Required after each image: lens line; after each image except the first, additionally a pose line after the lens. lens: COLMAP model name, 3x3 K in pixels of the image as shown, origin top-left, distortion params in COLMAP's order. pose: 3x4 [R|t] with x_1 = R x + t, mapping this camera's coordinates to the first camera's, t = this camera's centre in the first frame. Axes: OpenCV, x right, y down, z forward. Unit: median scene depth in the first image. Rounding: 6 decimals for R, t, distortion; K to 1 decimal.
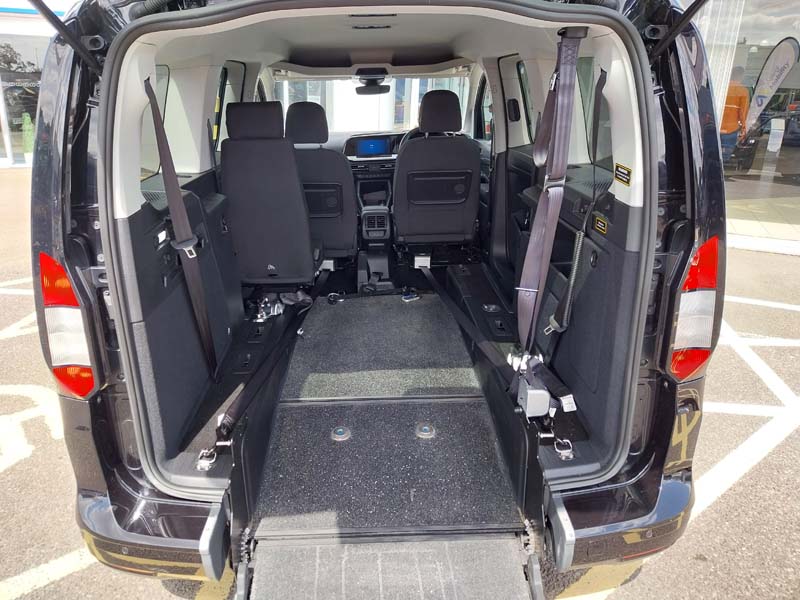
lens RADIAL K [[602.3, 0, 387.3], [0, 602.3, 300.5], [0, 0, 1]] dist [0.009215, -0.005341]
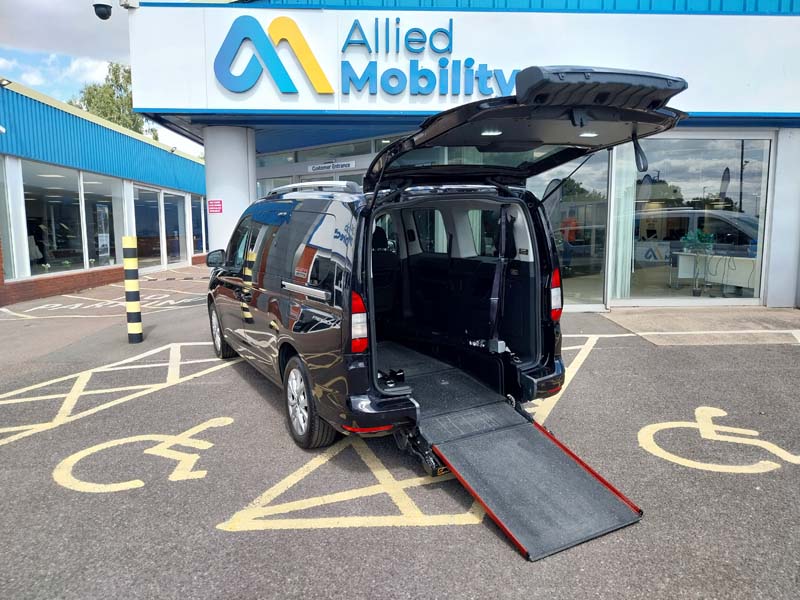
lens RADIAL K [[598.4, 0, 399.4], [0, 598.4, 317.2], [0, 0, 1]] dist [0.074559, -0.137090]
pose [[0.897574, -0.099705, 0.429442, -1.175456], [0.174749, 0.974763, -0.138927, 0.325326], [-0.404752, 0.199742, 0.892345, -1.037122]]
